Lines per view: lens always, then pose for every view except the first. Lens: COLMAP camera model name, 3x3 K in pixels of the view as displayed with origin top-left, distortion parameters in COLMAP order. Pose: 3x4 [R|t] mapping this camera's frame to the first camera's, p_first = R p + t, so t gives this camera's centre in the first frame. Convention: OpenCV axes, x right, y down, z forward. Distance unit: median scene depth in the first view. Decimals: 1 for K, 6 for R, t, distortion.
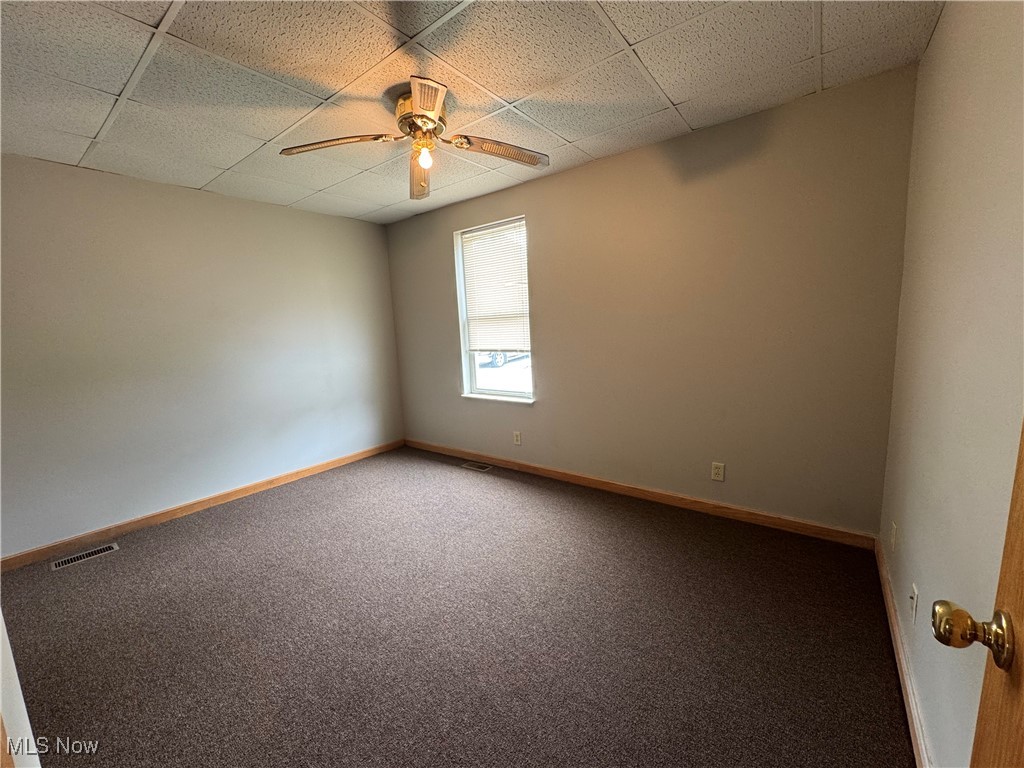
lens RADIAL K [[406.3, 0, 512.0], [0, 406.3, 384.0], [0, 0, 1]] dist [-0.001188, 0.000123]
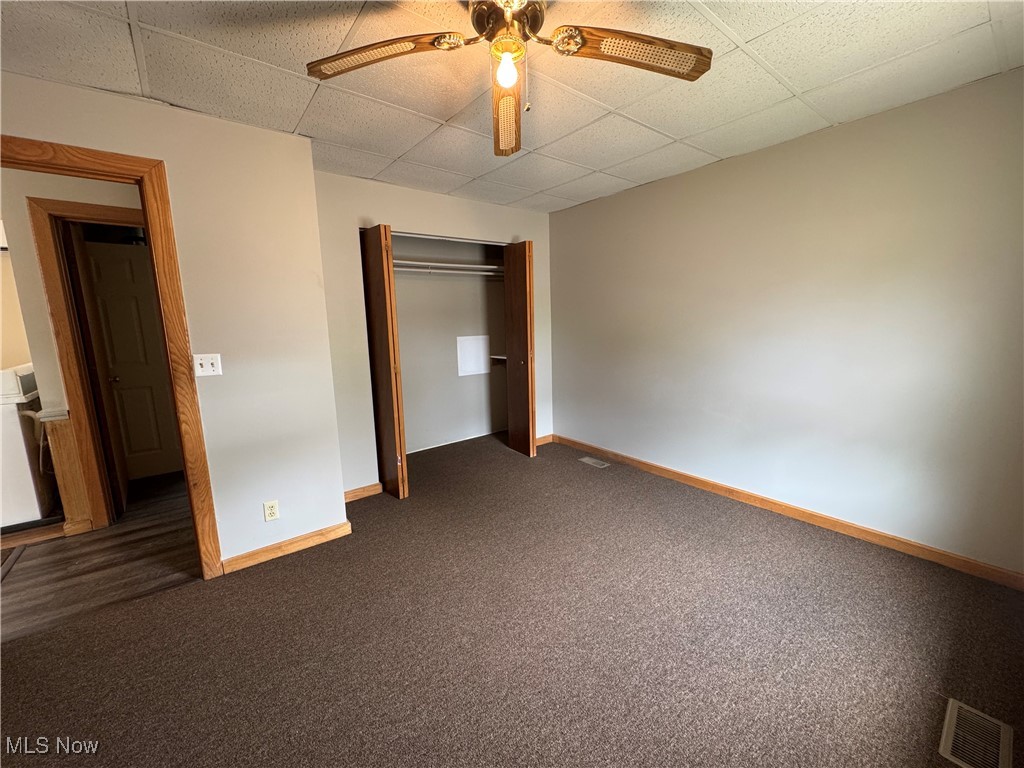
lens RADIAL K [[406.3, 0, 512.0], [0, 406.3, 384.0], [0, 0, 1]] dist [-0.001188, 0.000123]
pose [[-0.244240, 0.205663, -0.947655, 0.305349], [-0.107467, 0.965491, 0.237231, -0.139591], [0.963742, 0.159783, -0.213709, 0.743476]]
